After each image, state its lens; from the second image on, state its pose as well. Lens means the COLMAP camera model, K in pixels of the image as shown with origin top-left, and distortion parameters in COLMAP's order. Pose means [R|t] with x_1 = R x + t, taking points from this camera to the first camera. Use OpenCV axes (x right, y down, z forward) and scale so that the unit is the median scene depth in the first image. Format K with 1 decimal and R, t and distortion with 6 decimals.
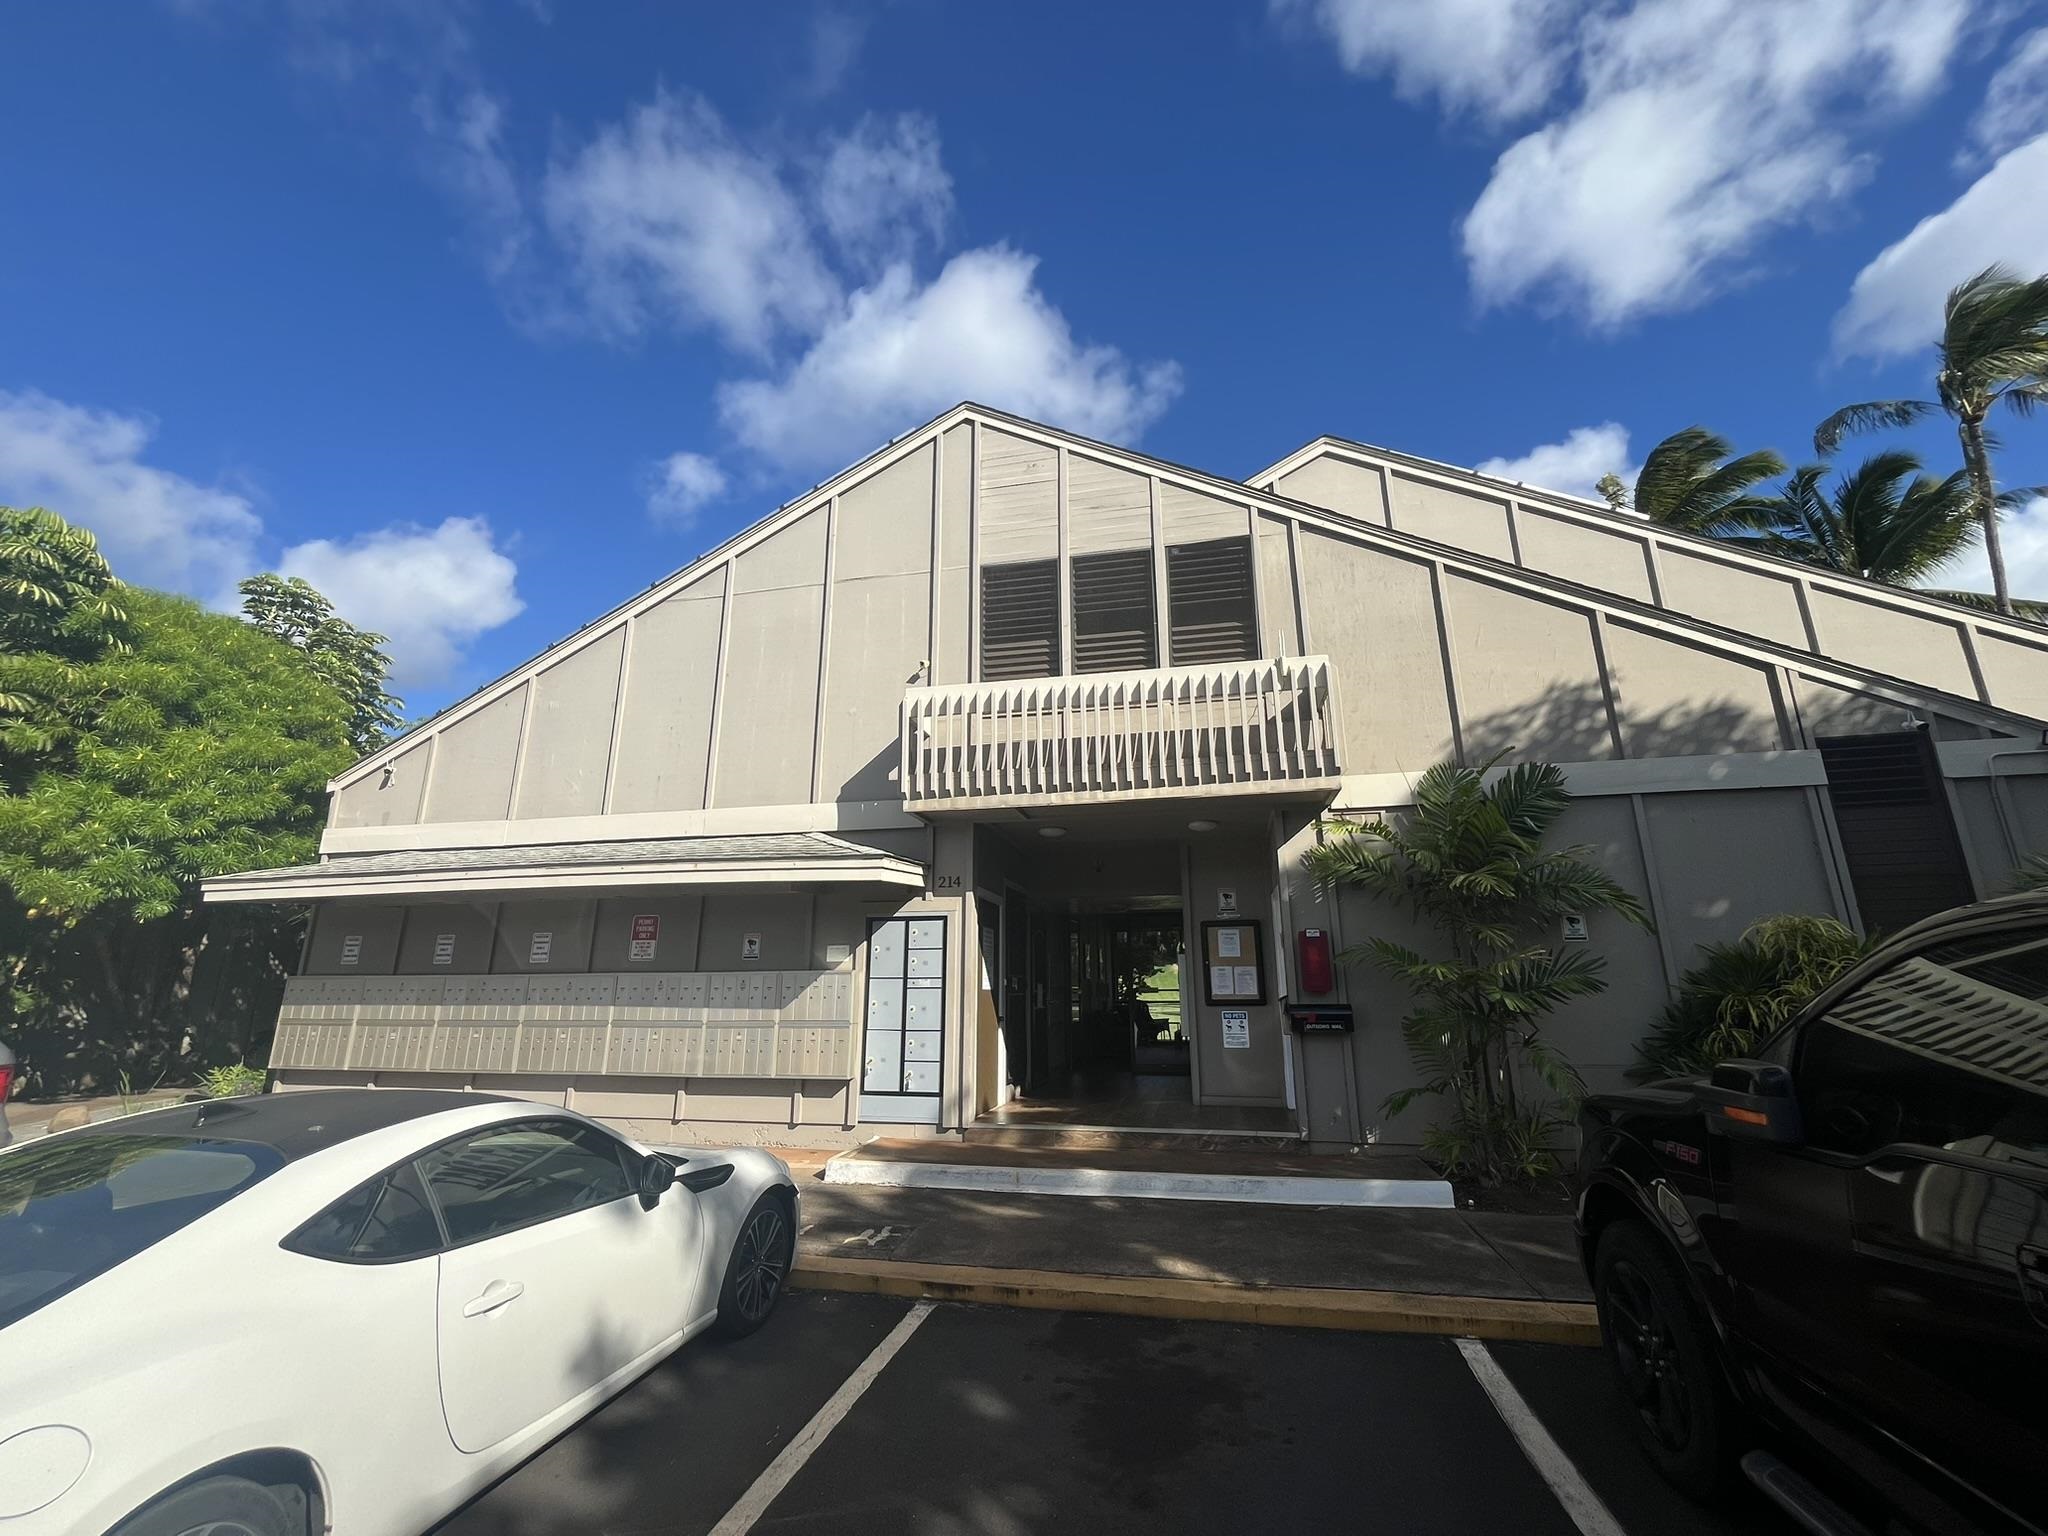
lens RADIAL K [[833.6, 0, 1024.0], [0, 833.6, 768.0], [0, 0, 1]] dist [-0.001319, 0.001271]
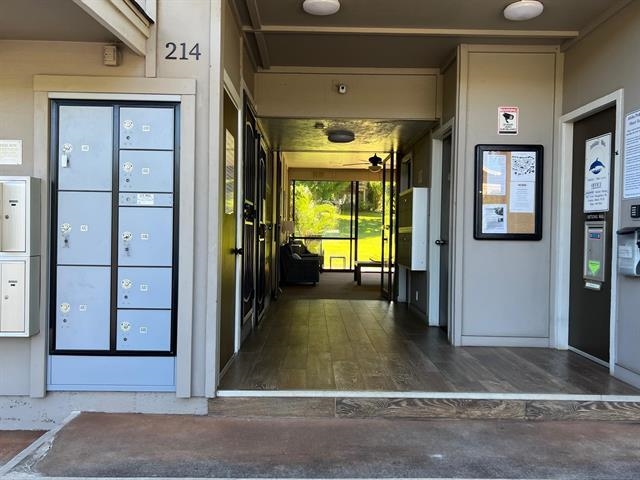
lens RADIAL K [[596.1, 0, 320.0], [0, 596.1, 240.0], [0, 0, 1]] dist [0.007181, 0.003070]
pose [[0.974270, 0.017734, 0.224685, -0.088825], [-0.078101, 0.961697, 0.262754, 0.149803], [-0.211419, -0.273541, 0.938337, 0.500937]]
